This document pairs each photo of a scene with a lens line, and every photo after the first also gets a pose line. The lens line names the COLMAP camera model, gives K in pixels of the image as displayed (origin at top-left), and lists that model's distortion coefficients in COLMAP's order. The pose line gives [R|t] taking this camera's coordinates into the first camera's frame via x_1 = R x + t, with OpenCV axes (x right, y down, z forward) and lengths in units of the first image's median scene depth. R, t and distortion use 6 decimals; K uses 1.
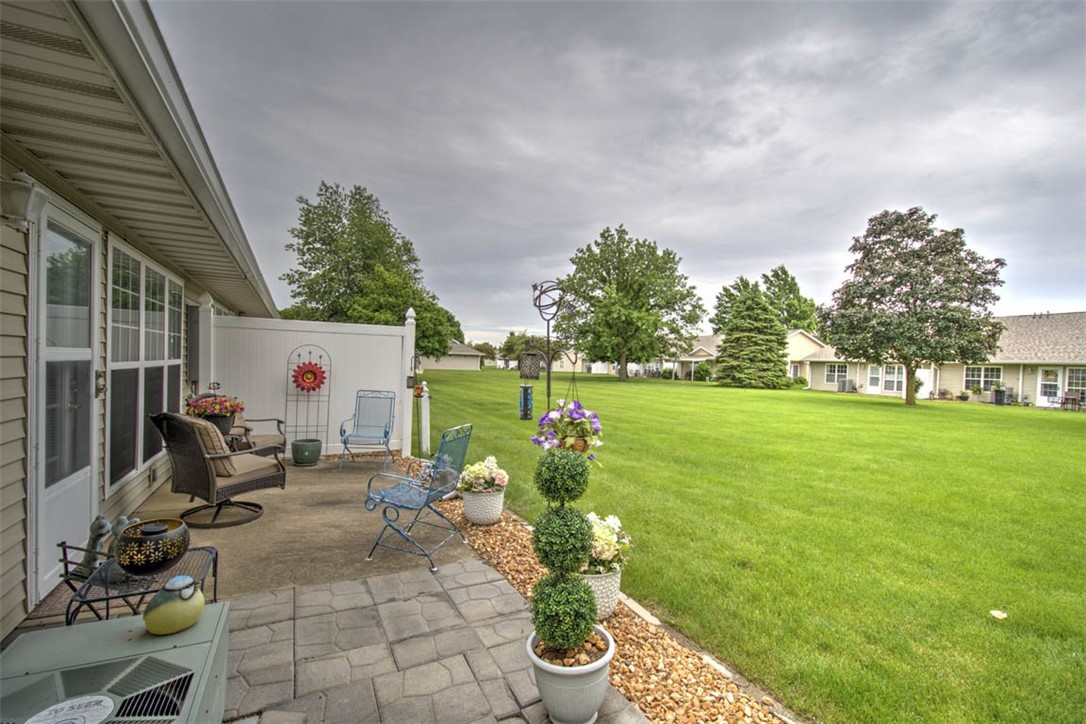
lens RADIAL K [[469.0, 0, 536.4], [0, 469.0, 373.2], [0, 0, 1]] dist [-0.001297, -0.000164]
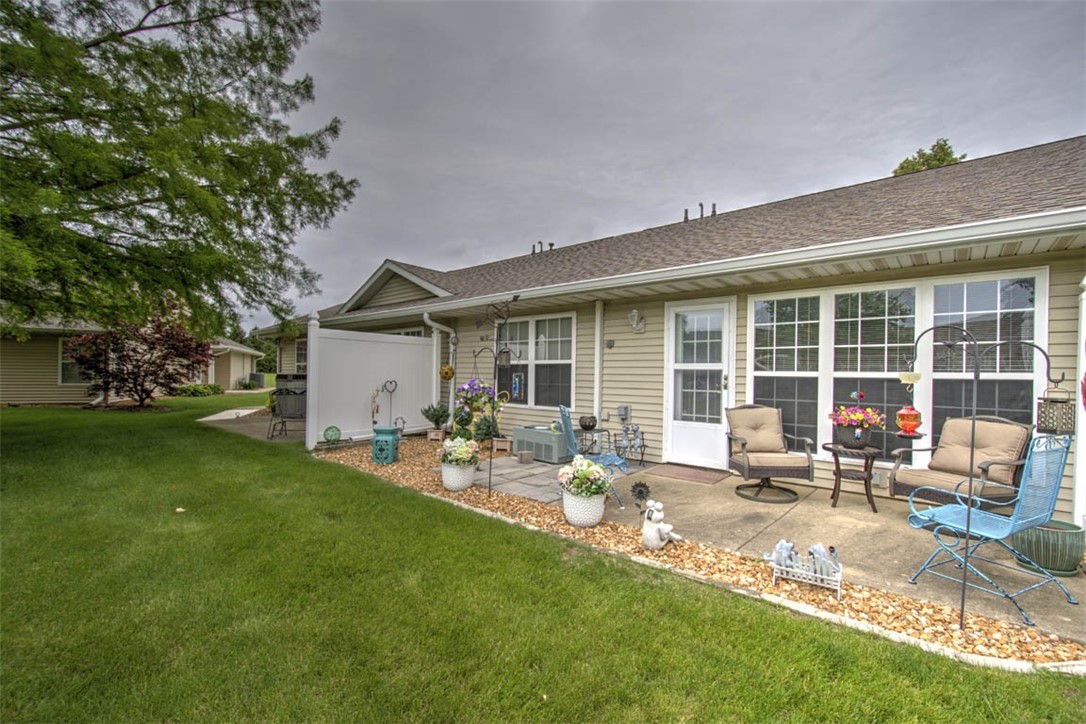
lens RADIAL K [[469.0, 0, 536.4], [0, 469.0, 373.2], [0, 0, 1]] dist [-0.001297, -0.000164]
pose [[-0.935117, -0.035657, -0.352540, 0.297892], [-0.042895, 0.998998, 0.012737, -0.004516], [0.351732, 0.027033, -0.935710, 1.659693]]
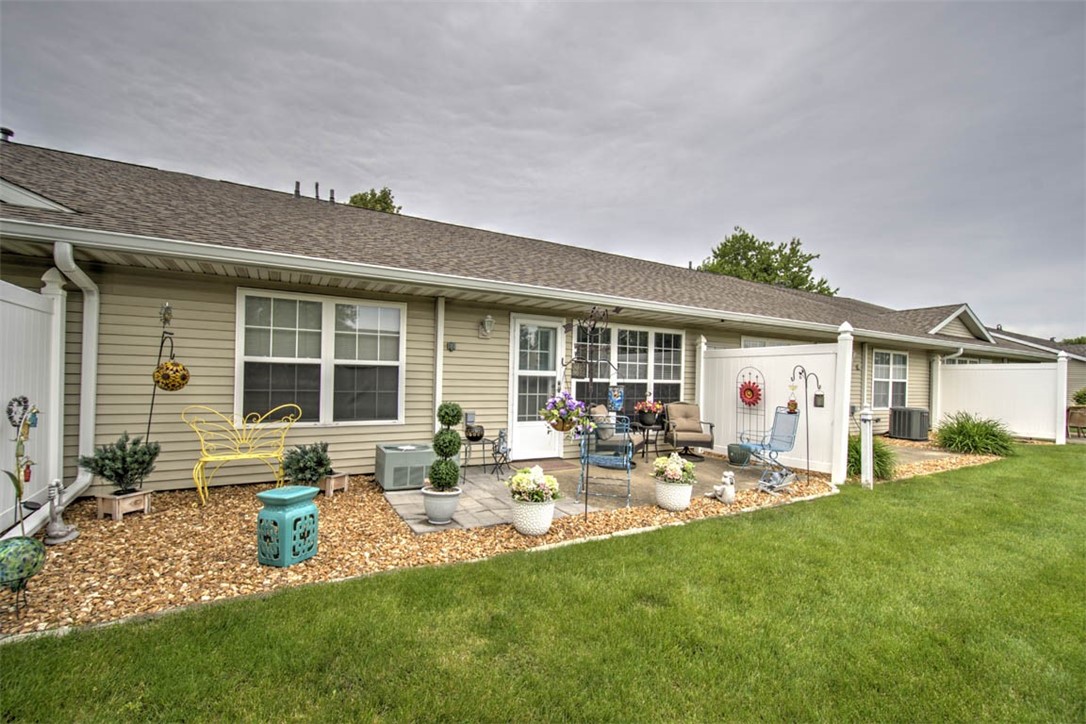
lens RADIAL K [[473.3, 0, 543.2], [0, 473.3, 380.2], [0, 0, 1]] dist [0.000304, -0.000362]
pose [[0.038985, -0.021149, -0.999016, 0.946007], [-0.041484, 0.998880, -0.022765, 0.030499], [0.998378, 0.042331, 0.038064, 0.547112]]
